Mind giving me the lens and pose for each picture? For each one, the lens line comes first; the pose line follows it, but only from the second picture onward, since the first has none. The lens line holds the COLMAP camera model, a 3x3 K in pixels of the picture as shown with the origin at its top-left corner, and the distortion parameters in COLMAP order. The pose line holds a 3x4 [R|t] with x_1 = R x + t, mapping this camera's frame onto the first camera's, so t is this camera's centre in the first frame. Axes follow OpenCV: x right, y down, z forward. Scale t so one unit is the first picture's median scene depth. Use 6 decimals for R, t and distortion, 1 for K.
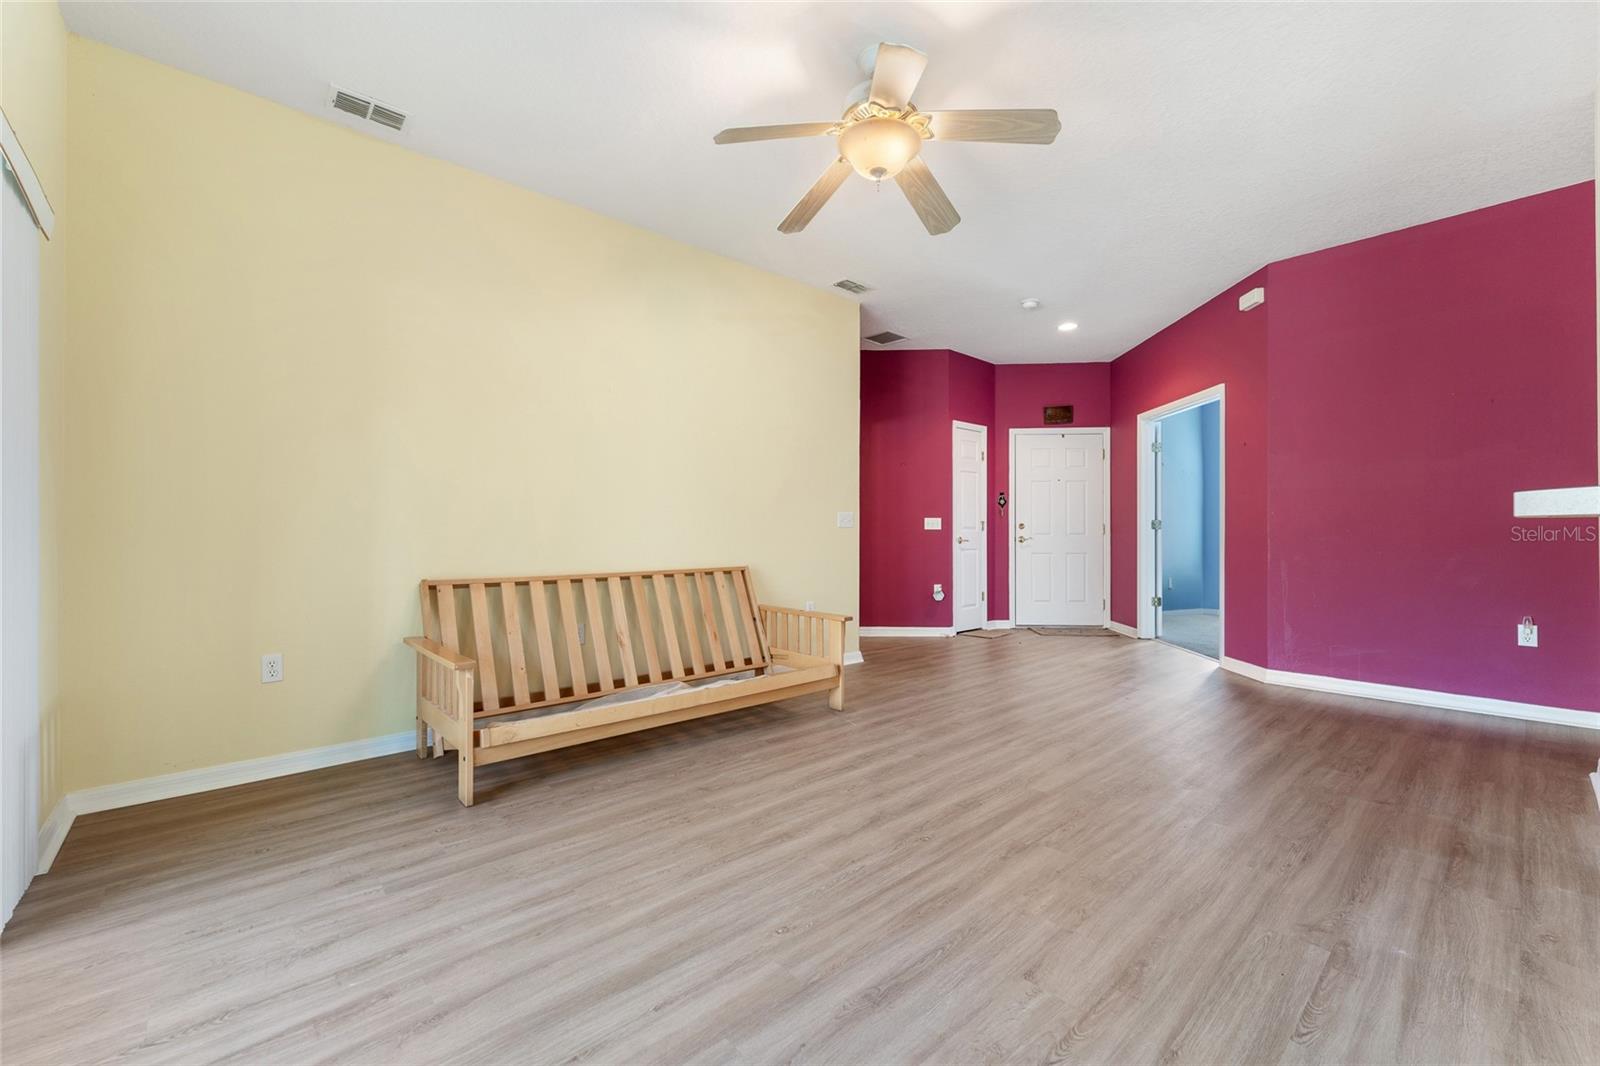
lens RADIAL K [[649.5, 0, 809.3], [0, 649.5, 543.3], [0, 0, 1]] dist [-0.001045, -0.000485]
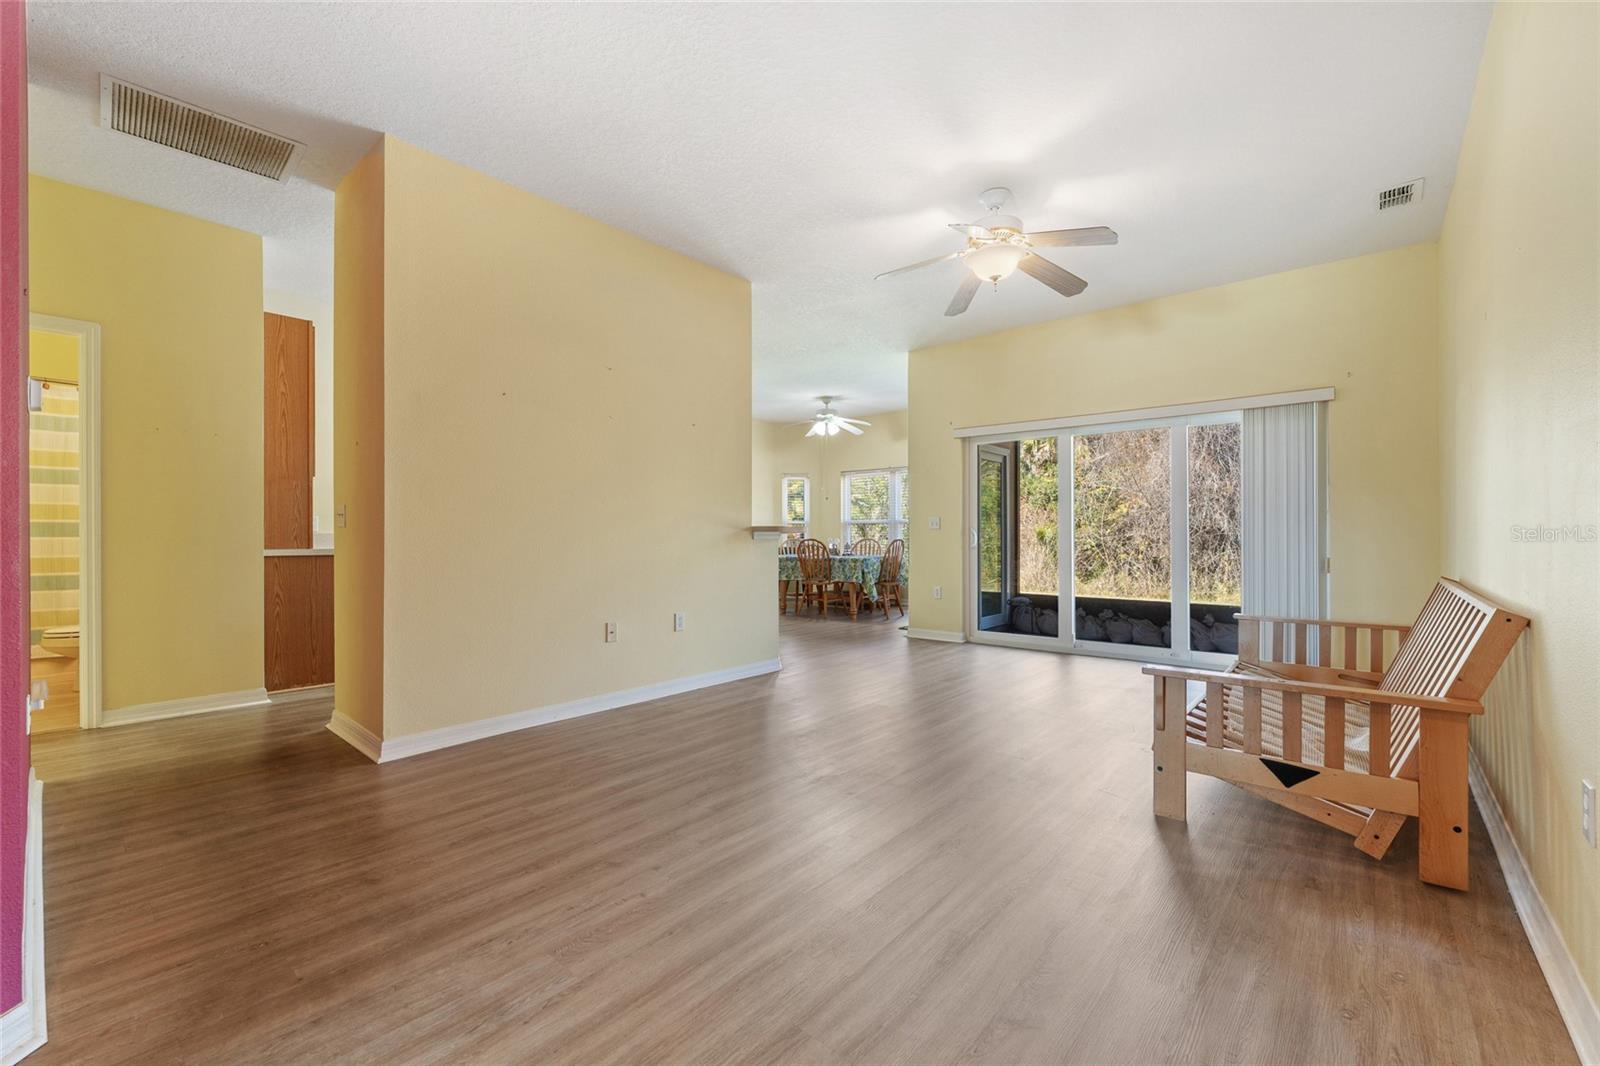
lens RADIAL K [[649.5, 0, 809.3], [0, 649.5, 543.3], [0, 0, 1]] dist [-0.001045, -0.000485]
pose [[-0.990478, 0.026710, -0.135057, 0.702874], [0.026893, 0.999638, 0.000468, 0.014354], [0.135021, -0.003169, -0.990838, 2.354743]]
